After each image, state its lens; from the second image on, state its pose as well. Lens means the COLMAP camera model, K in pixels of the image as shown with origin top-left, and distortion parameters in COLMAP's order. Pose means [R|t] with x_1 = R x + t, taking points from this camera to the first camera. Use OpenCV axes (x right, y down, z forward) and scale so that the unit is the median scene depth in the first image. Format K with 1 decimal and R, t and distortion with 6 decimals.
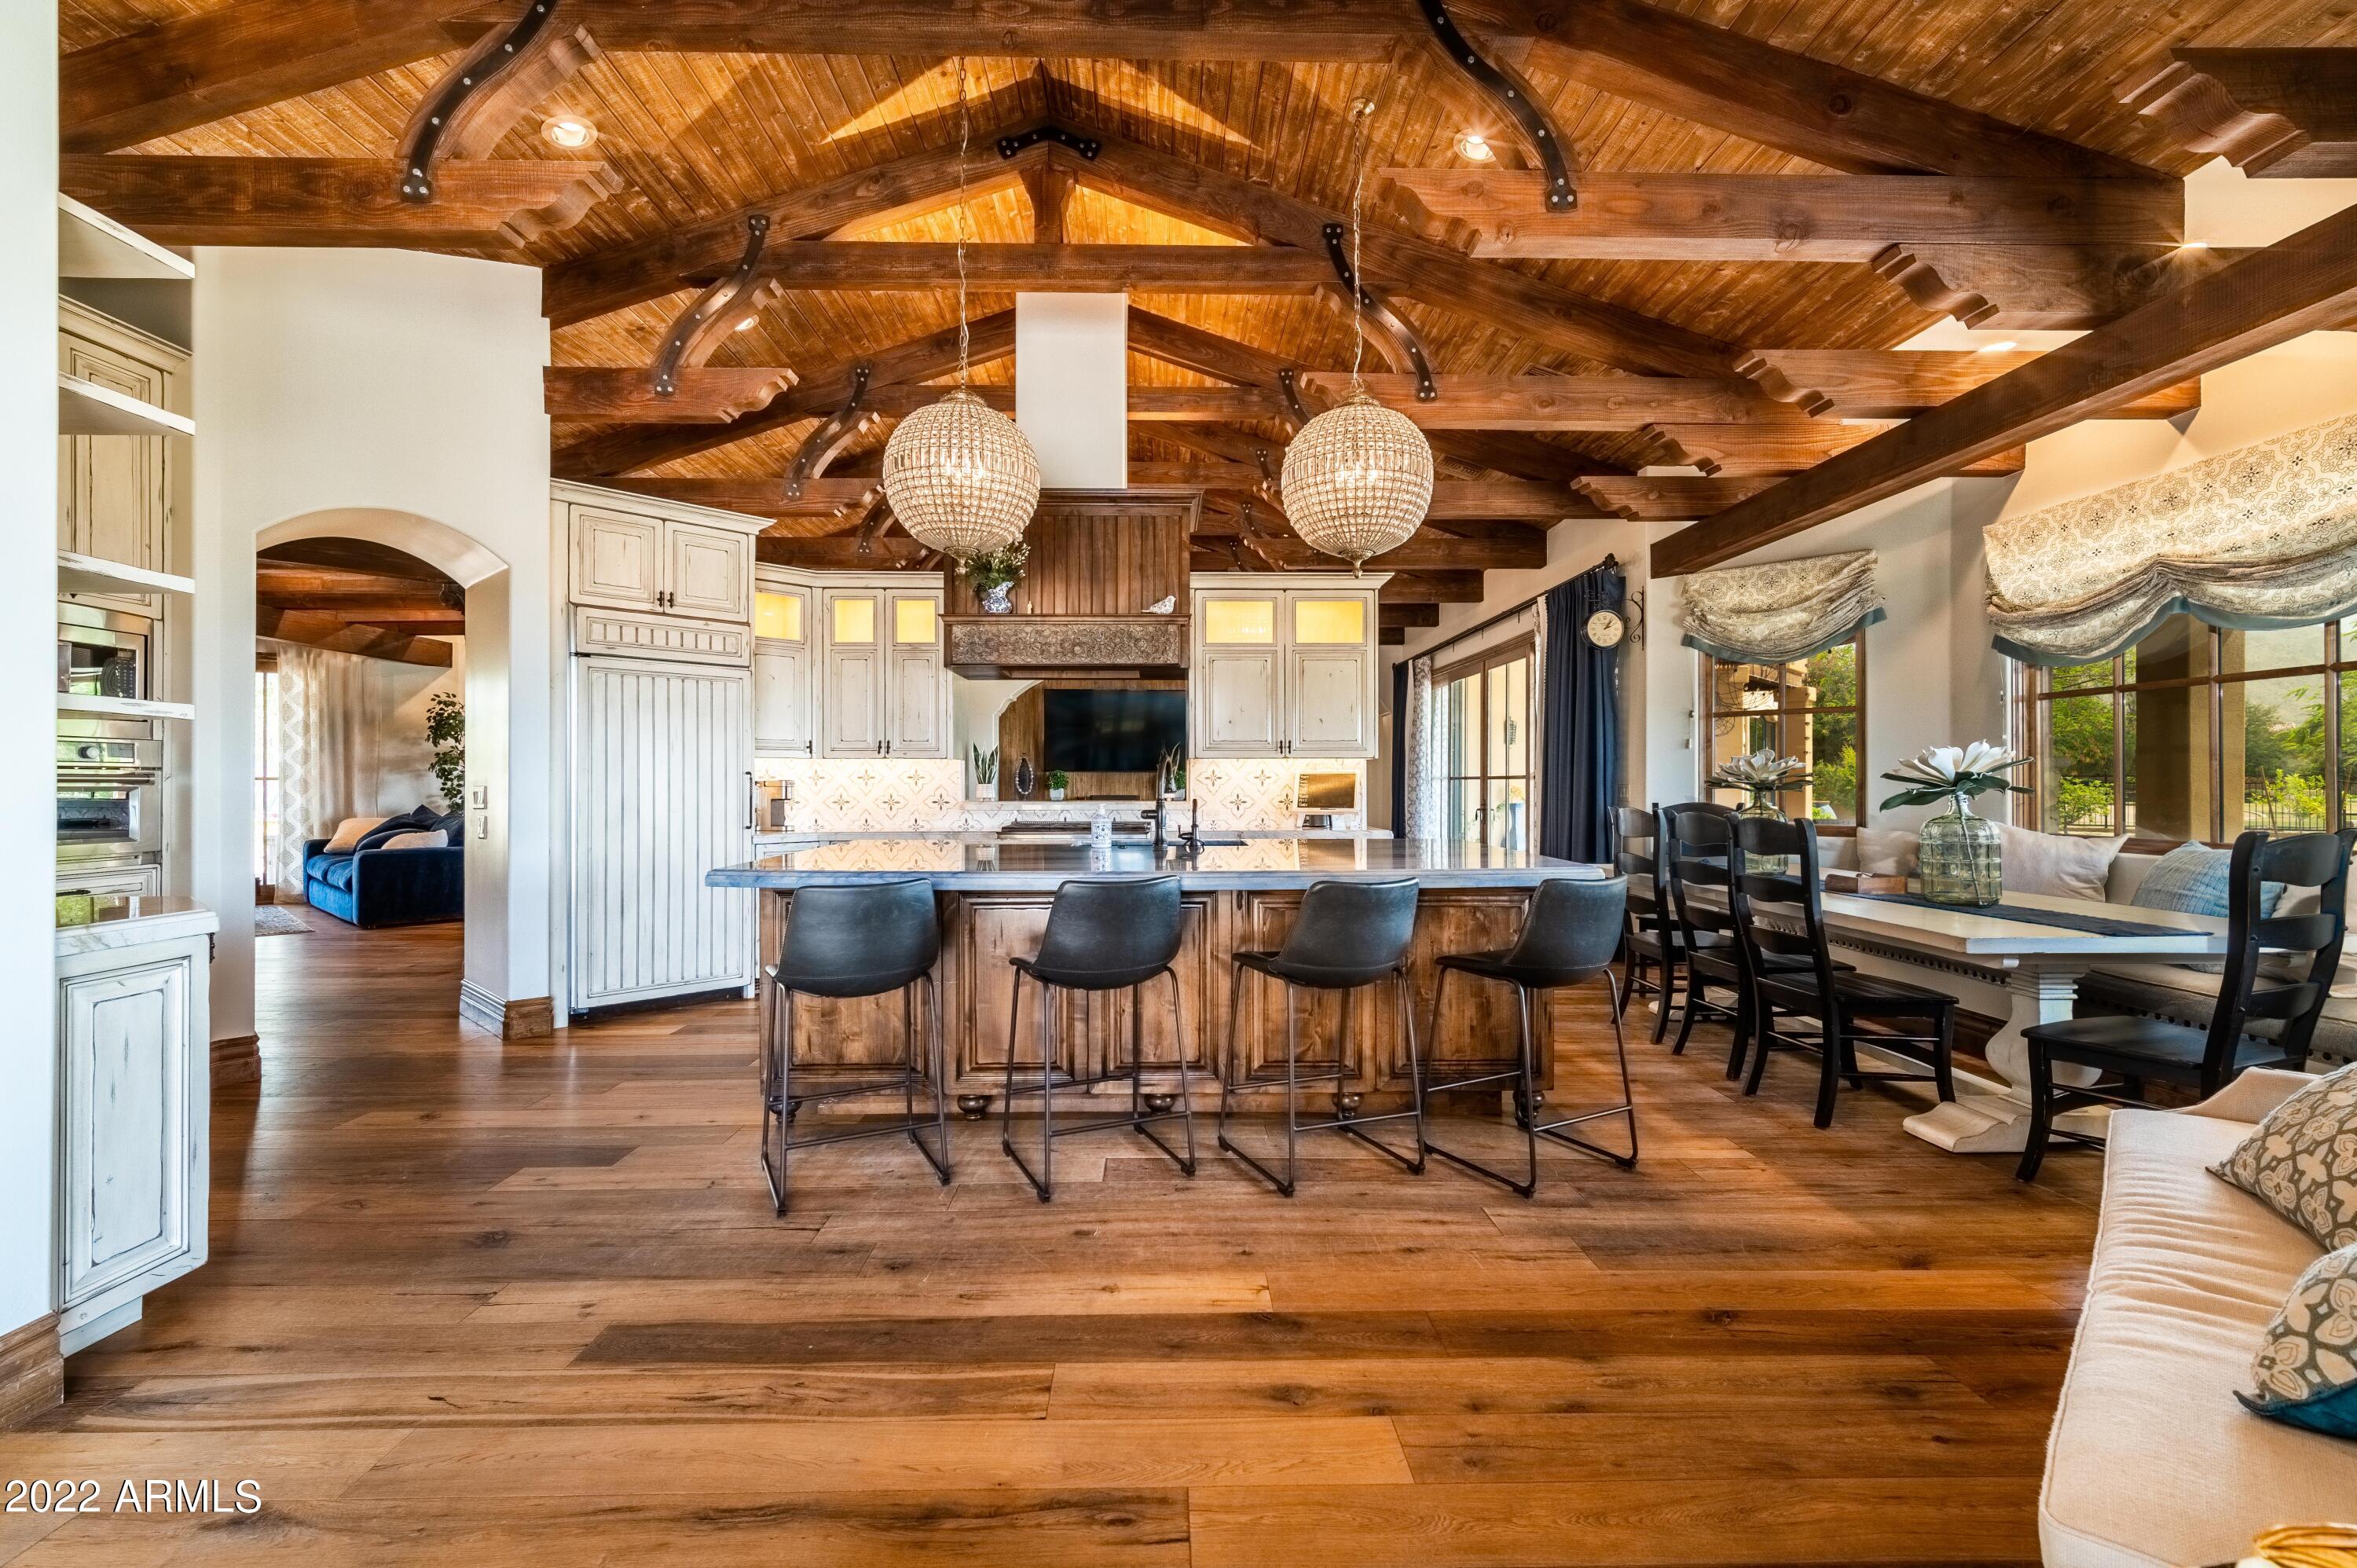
lens RADIAL K [[1054.8, 0, 1178.7], [0, 1054.8, 778.5], [0, 0, 1]] dist [0.002290, 0.000623]
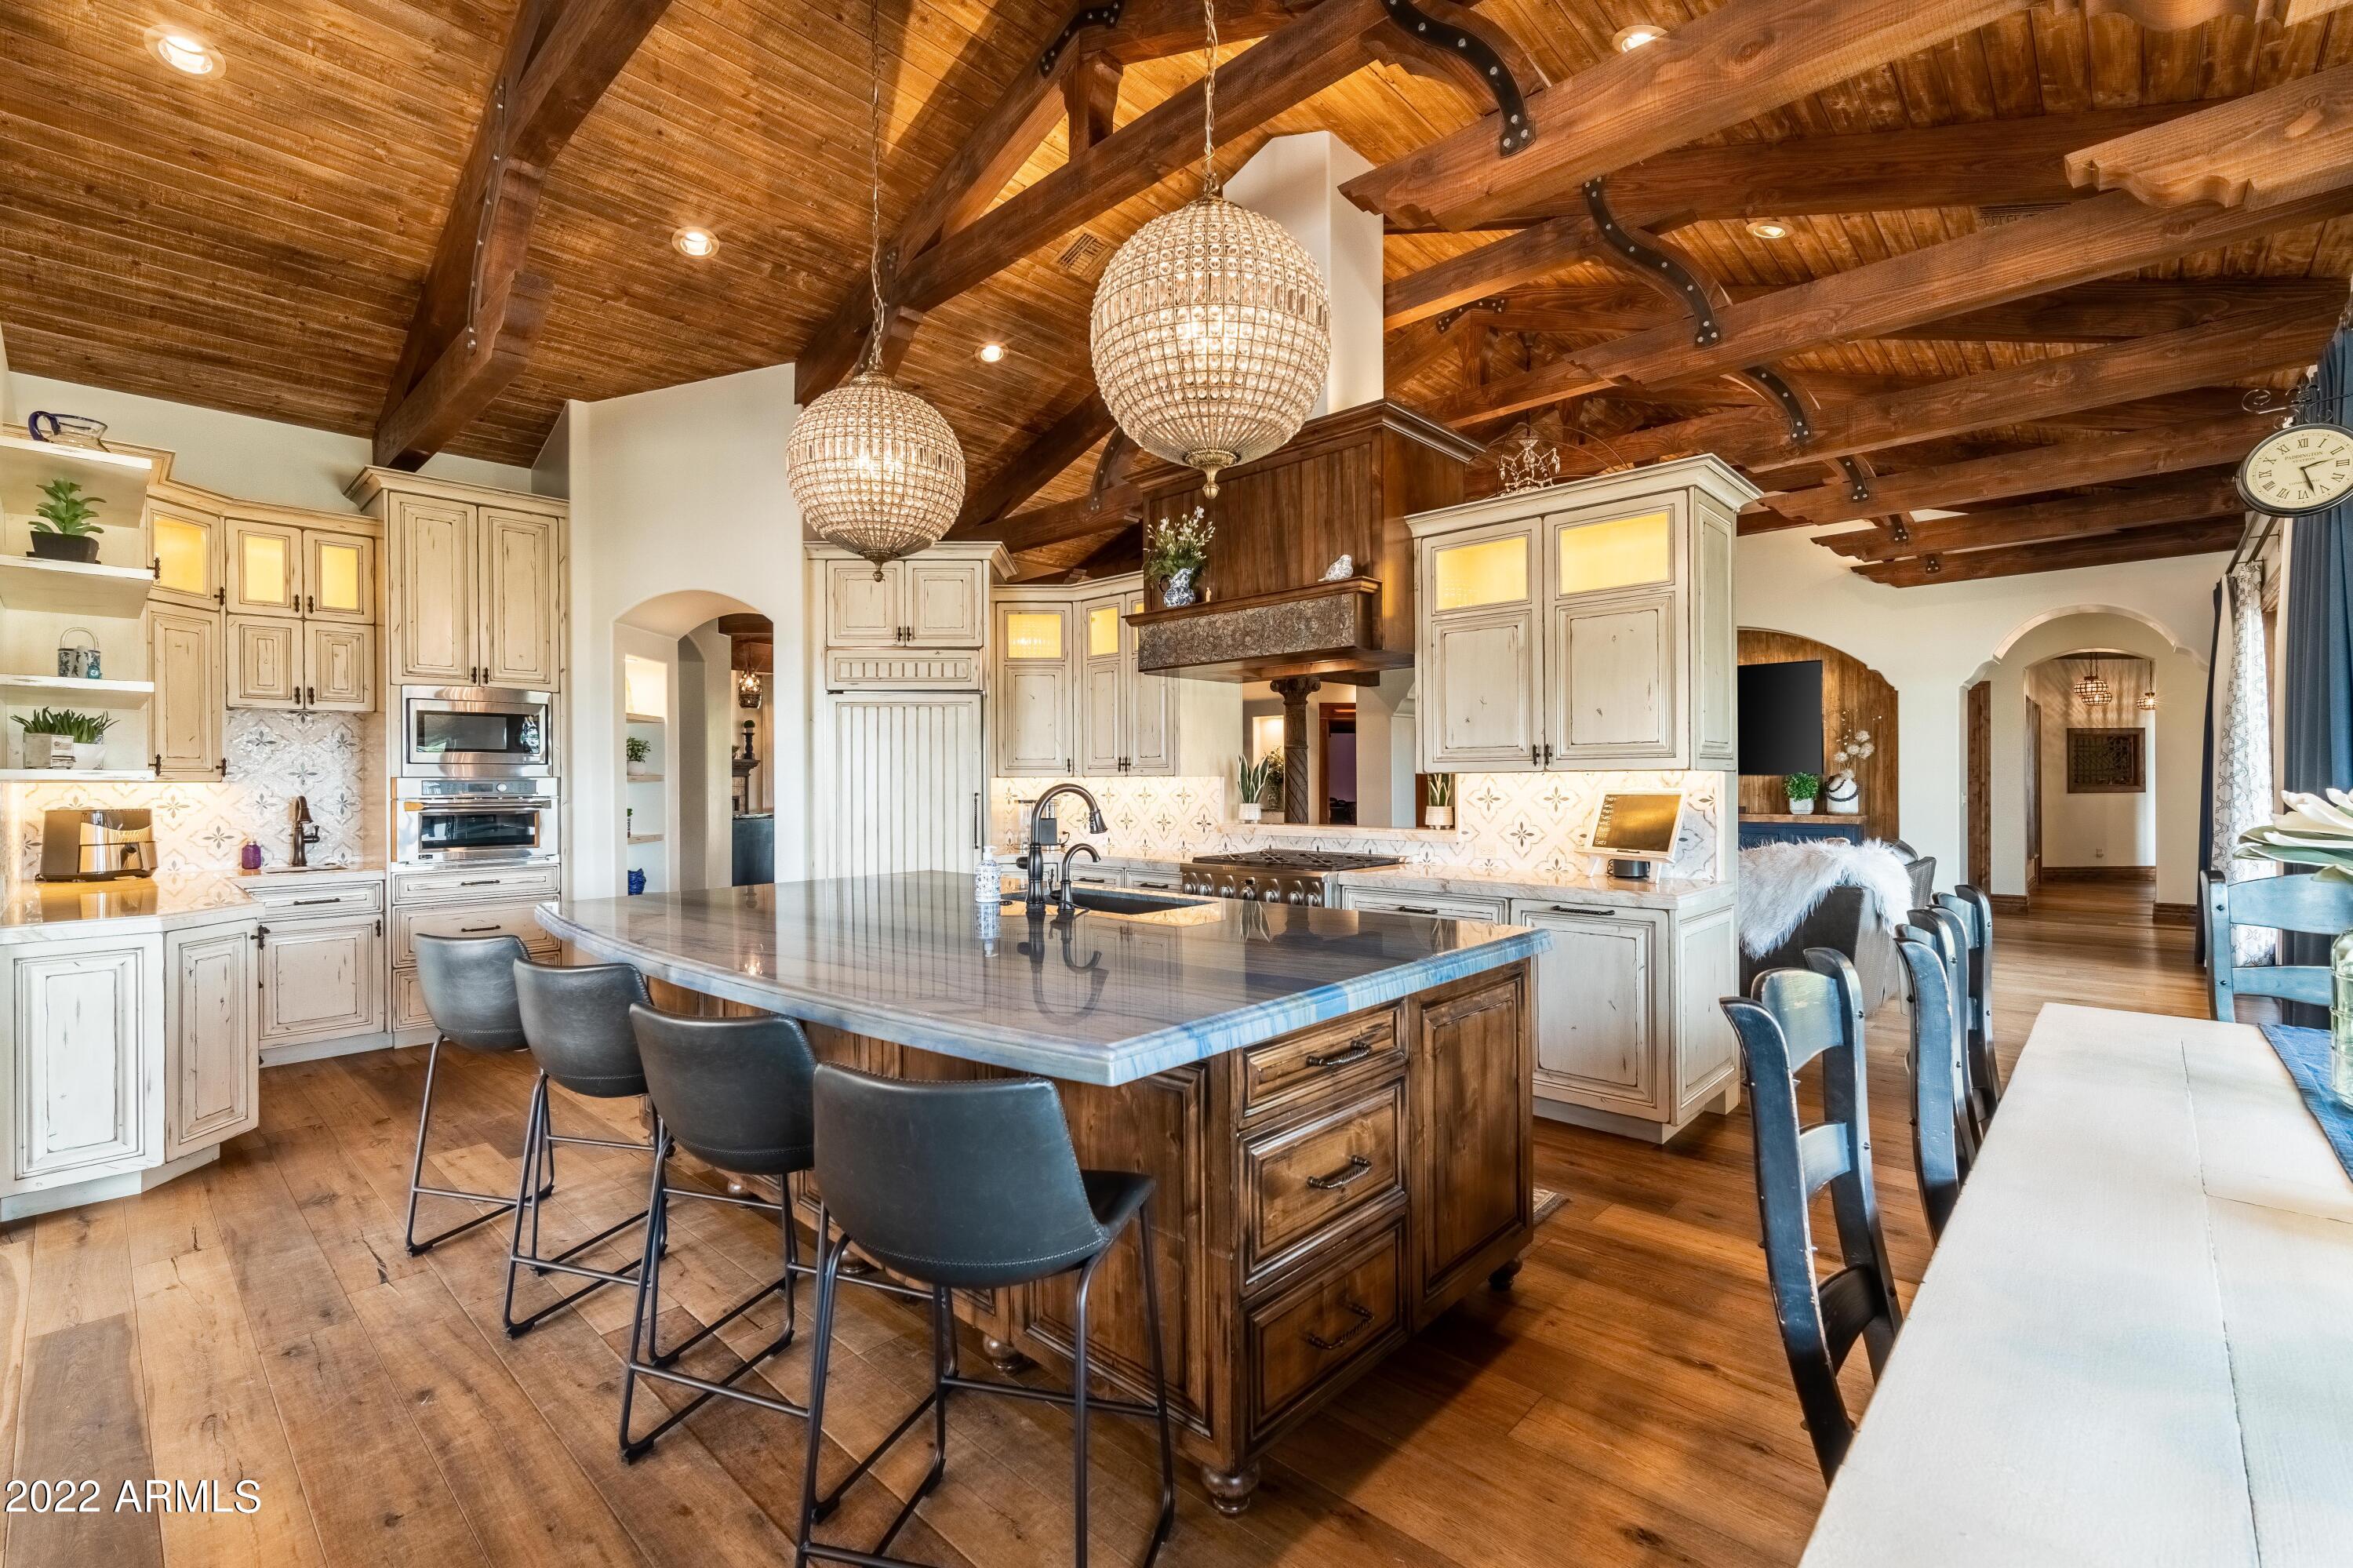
lens RADIAL K [[1053.1, 0, 1205.2], [0, 1053.1, 776.5], [0, 0, 1]] dist [0.002290, 0.000623]
pose [[0.708856, -0.006491, -0.705323, 0.472729], [0.009133, 0.999958, -0.000025, -0.020919], [0.705294, -0.006424, 0.708886, 0.440690]]
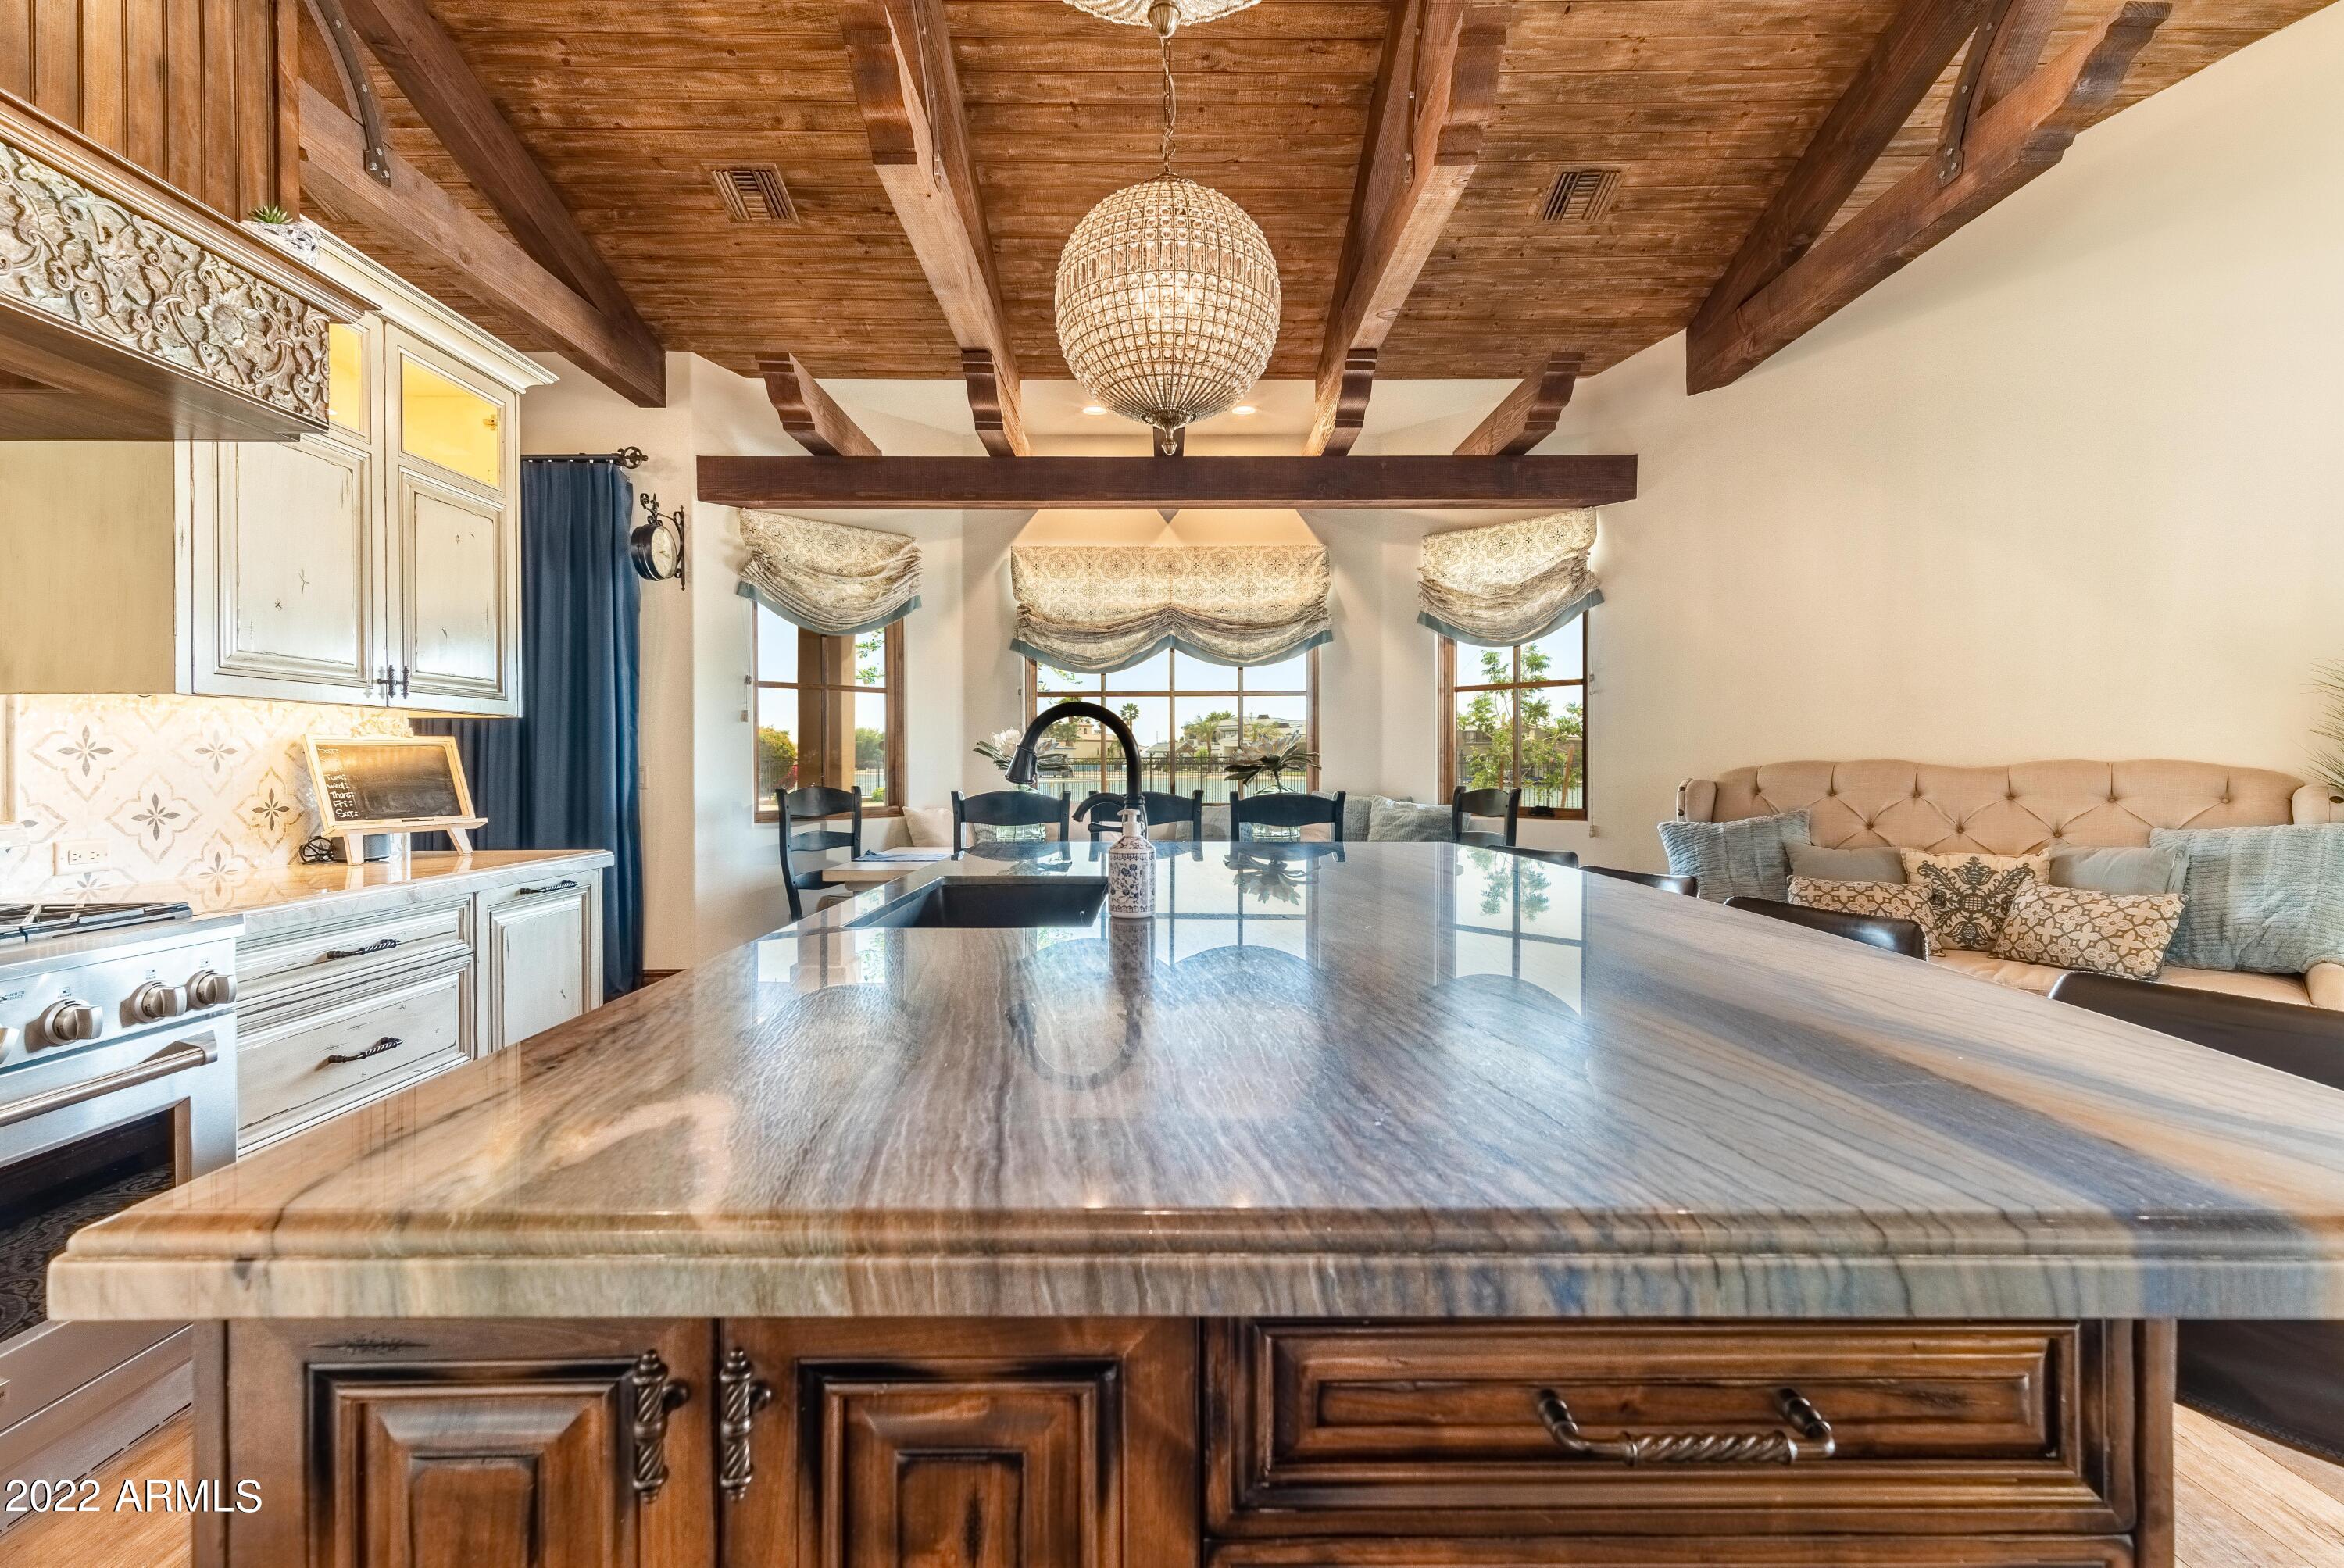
lens RADIAL K [[1049.0, 0, 1115.2], [0, 1049.0, 772.2], [0, 0, 1]] dist [0.002290, 0.000623]
pose [[0.008319, -0.007890, 0.999934, -0.369189], [0.000668, 0.999969, 0.007885, 0.004517], [-0.999965, 0.000602, 0.008324, 0.787357]]
